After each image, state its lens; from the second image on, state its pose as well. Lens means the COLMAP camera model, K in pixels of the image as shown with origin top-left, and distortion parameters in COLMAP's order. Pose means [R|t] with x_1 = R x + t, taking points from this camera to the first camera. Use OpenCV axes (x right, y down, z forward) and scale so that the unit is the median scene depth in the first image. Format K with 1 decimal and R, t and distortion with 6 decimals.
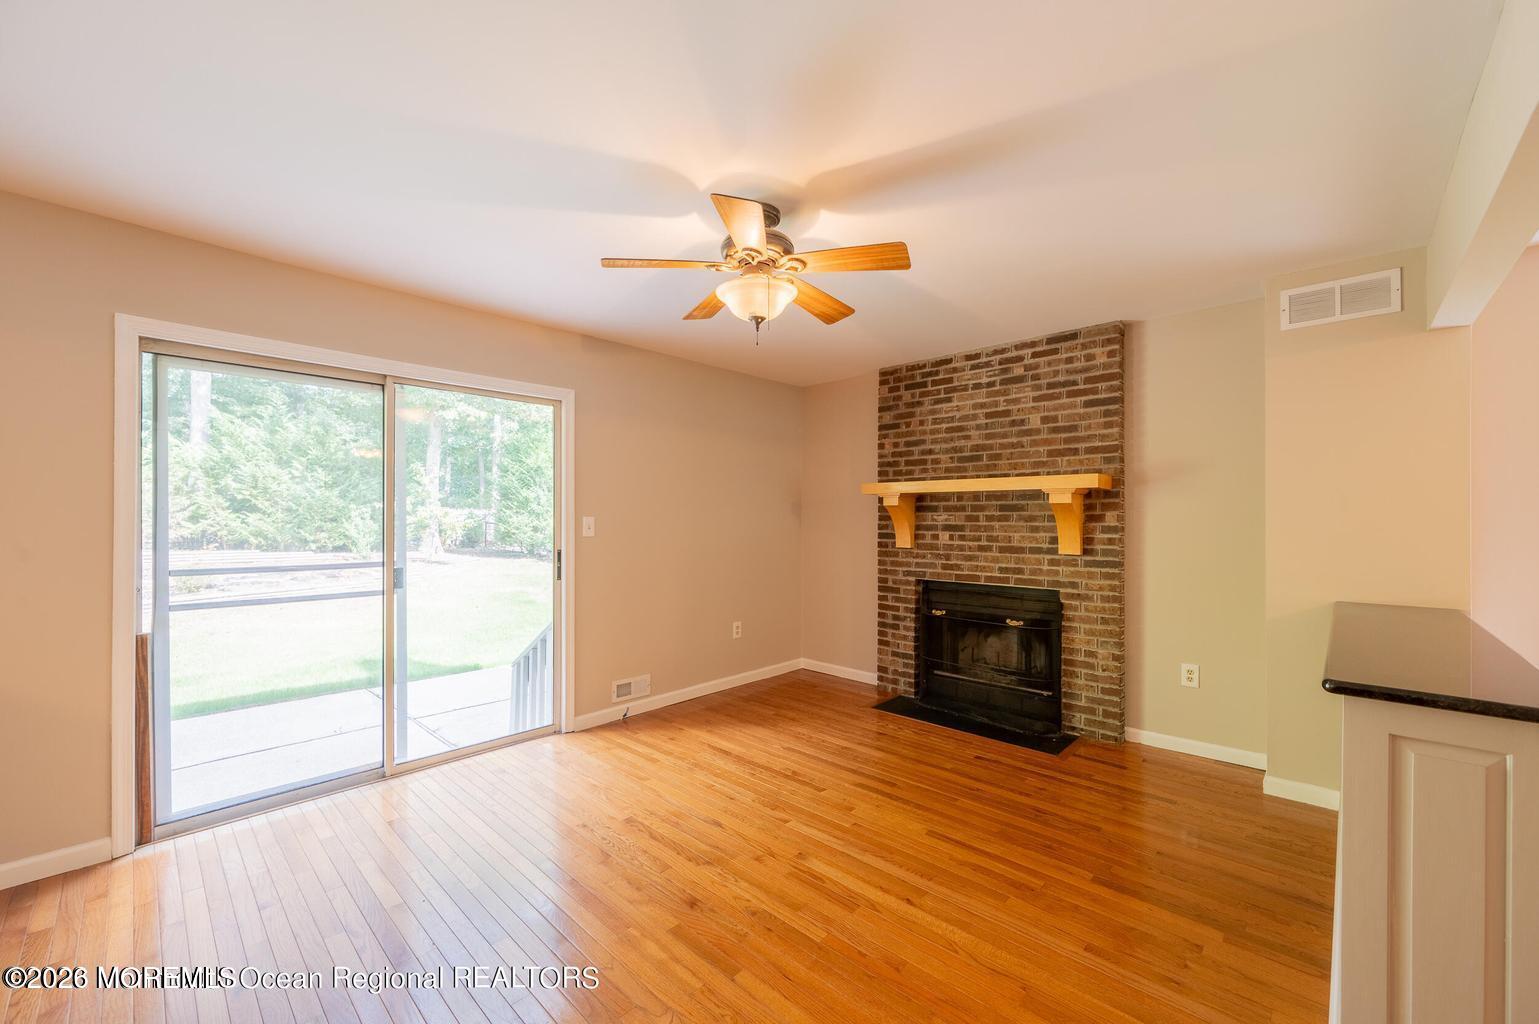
lens RADIAL K [[611.6, 0, 769.5], [0, 611.6, 515.1], [0, 0, 1]] dist [0.000788, 0.000160]
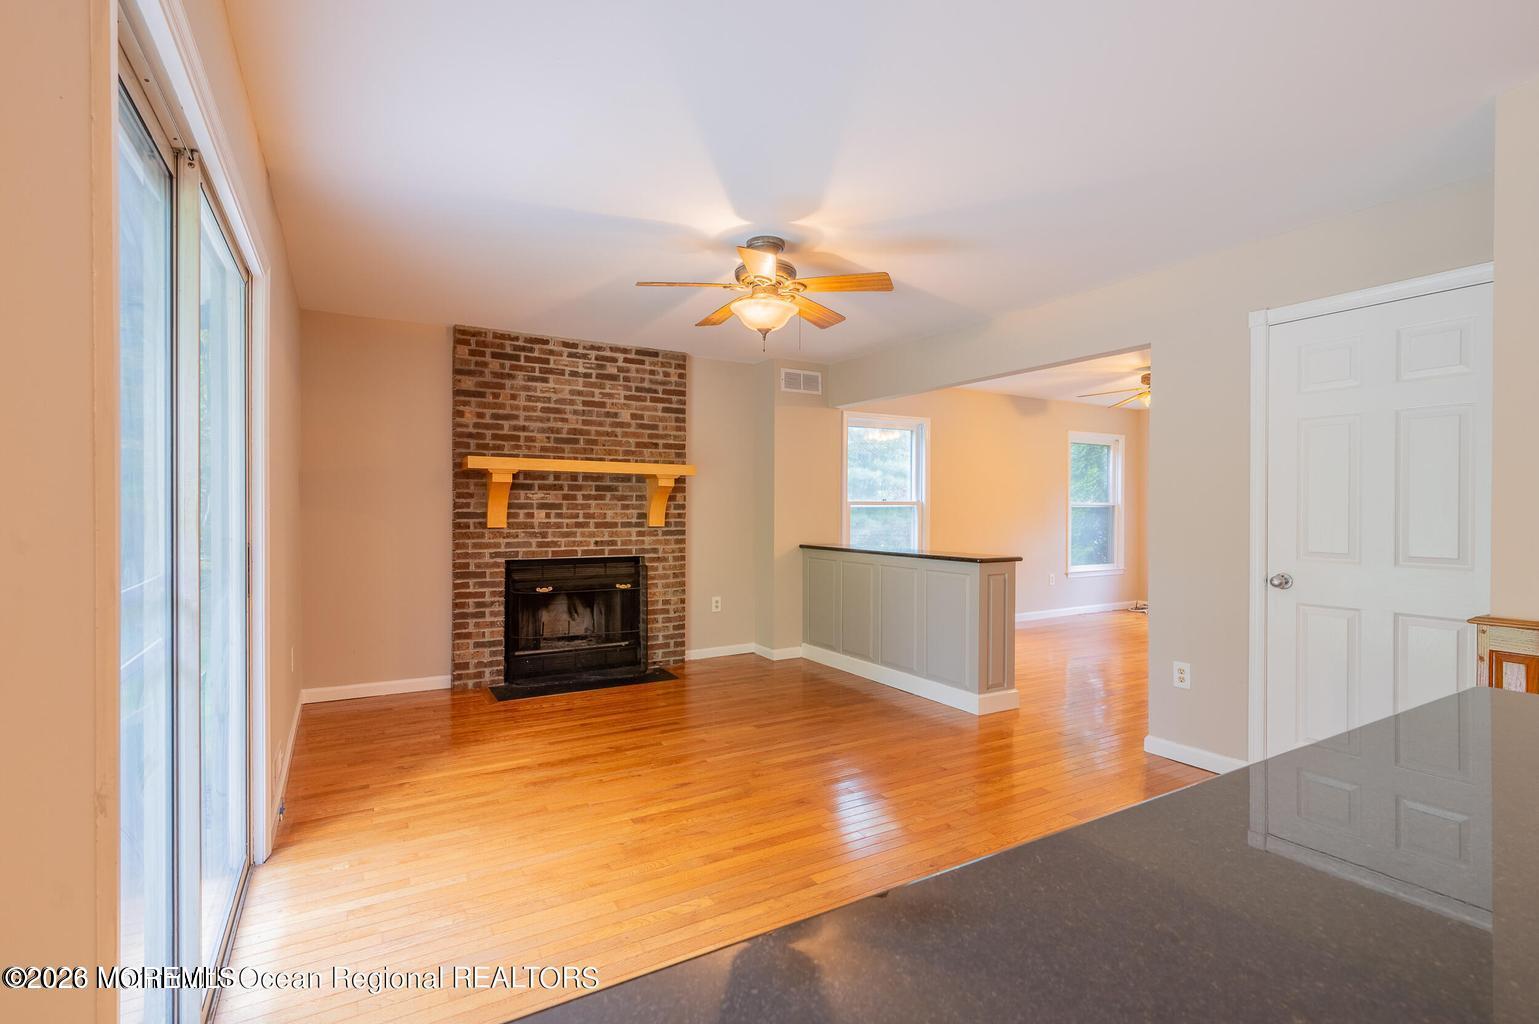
lens RADIAL K [[680.8, 0, 781.5], [0, 680.8, 506.4], [0, 0, 1]] dist [0.003557, 0.000052]
pose [[0.290314, -0.002418, 0.956928, -0.735673], [-0.013898, 0.999881, 0.006743, 0.008796], [-0.956830, -0.015256, 0.290246, 0.319603]]
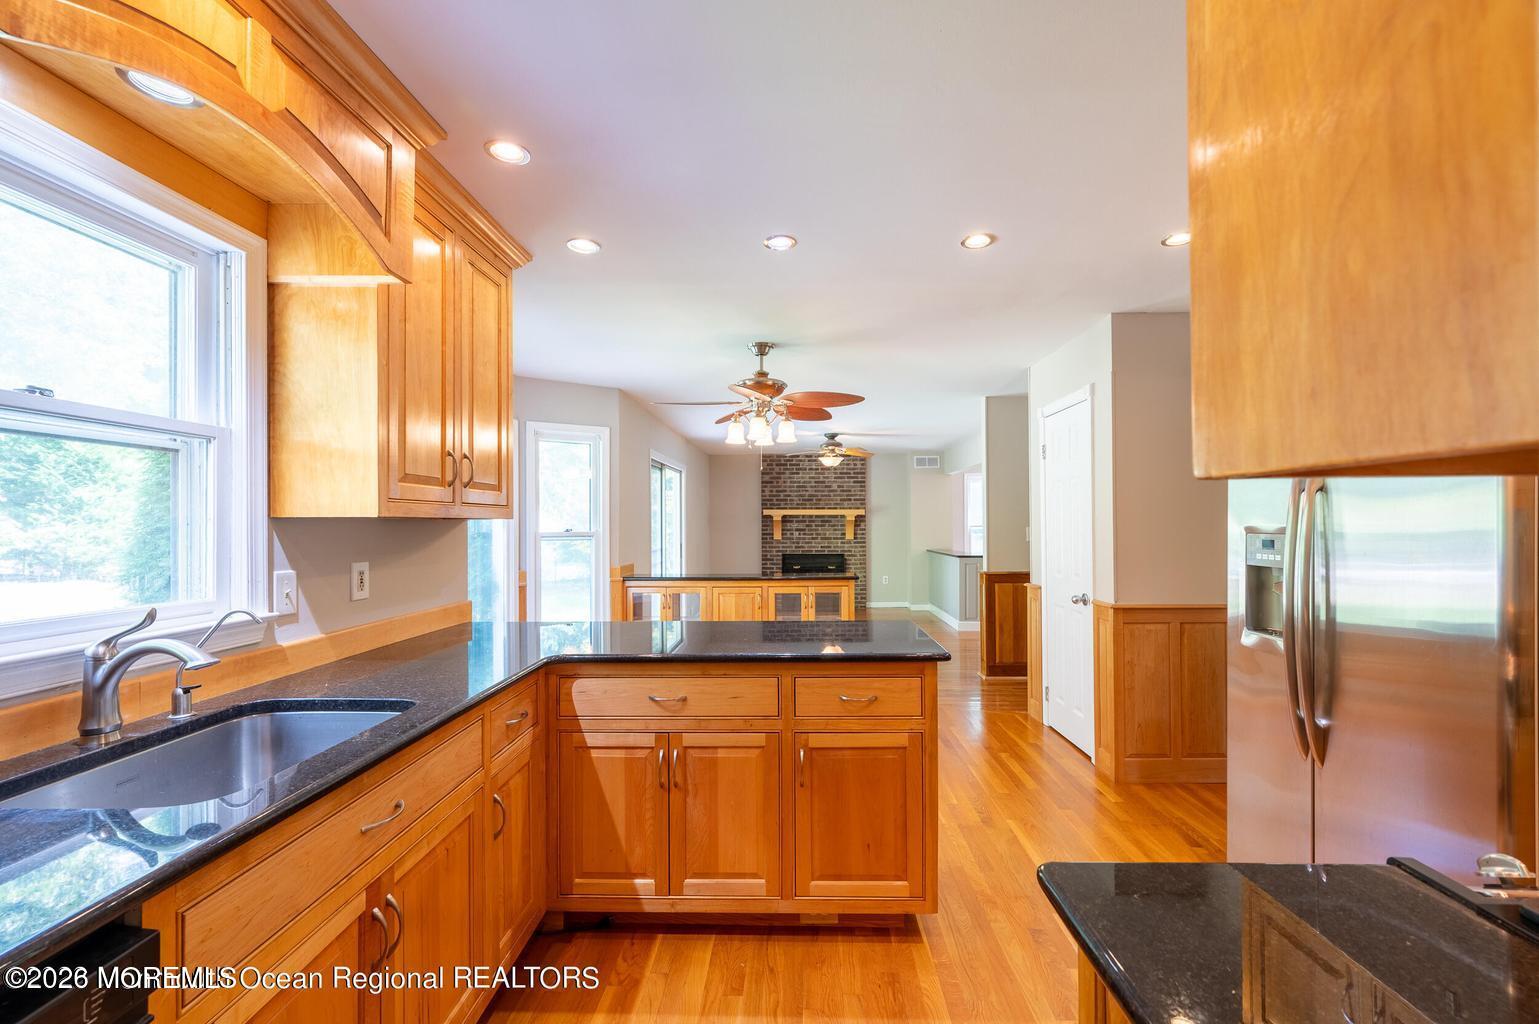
lens RADIAL K [[656.8, 0, 772.4], [0, 656.8, 520.2], [0, 0, 1]] dist [0.000613, 0.000003]
pose [[0.748099, -0.004023, 0.663575, -1.520927], [0.001711, 0.999990, 0.004133, -0.028229], [-0.663585, -0.001957, 0.748098, -0.829990]]
